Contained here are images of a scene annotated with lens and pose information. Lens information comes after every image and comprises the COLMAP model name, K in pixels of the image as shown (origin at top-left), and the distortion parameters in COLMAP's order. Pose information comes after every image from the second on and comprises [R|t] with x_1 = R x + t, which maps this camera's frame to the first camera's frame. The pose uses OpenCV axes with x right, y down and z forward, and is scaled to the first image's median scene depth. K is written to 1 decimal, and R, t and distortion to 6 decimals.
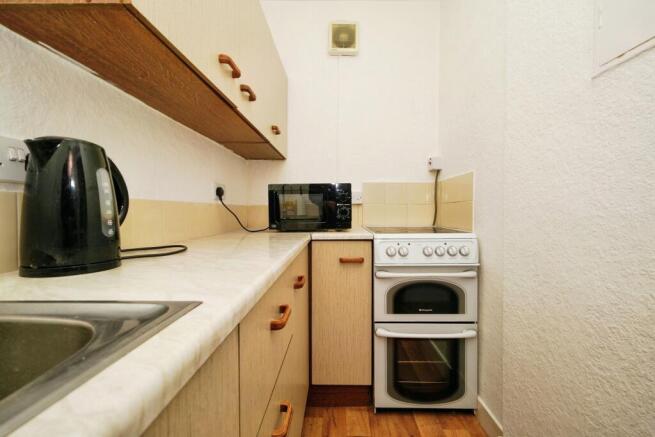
lens RADIAL K [[282.5, 0, 327.5], [0, 282.5, 218.5], [0, 0, 1]] dist [0.000139, -0.000031]
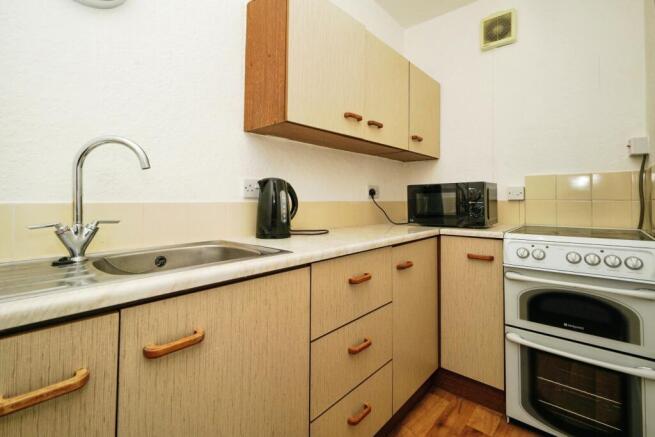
lens RADIAL K [[297.5, 0, 326.2], [0, 297.5, 193.7], [0, 0, 1]] dist [0.000458, -0.000206]
pose [[0.760693, -0.012909, -0.648983, 0.365902], [-0.019219, 0.998916, -0.042397, -0.025923], [0.648827, 0.044724, 0.759621, -0.194067]]
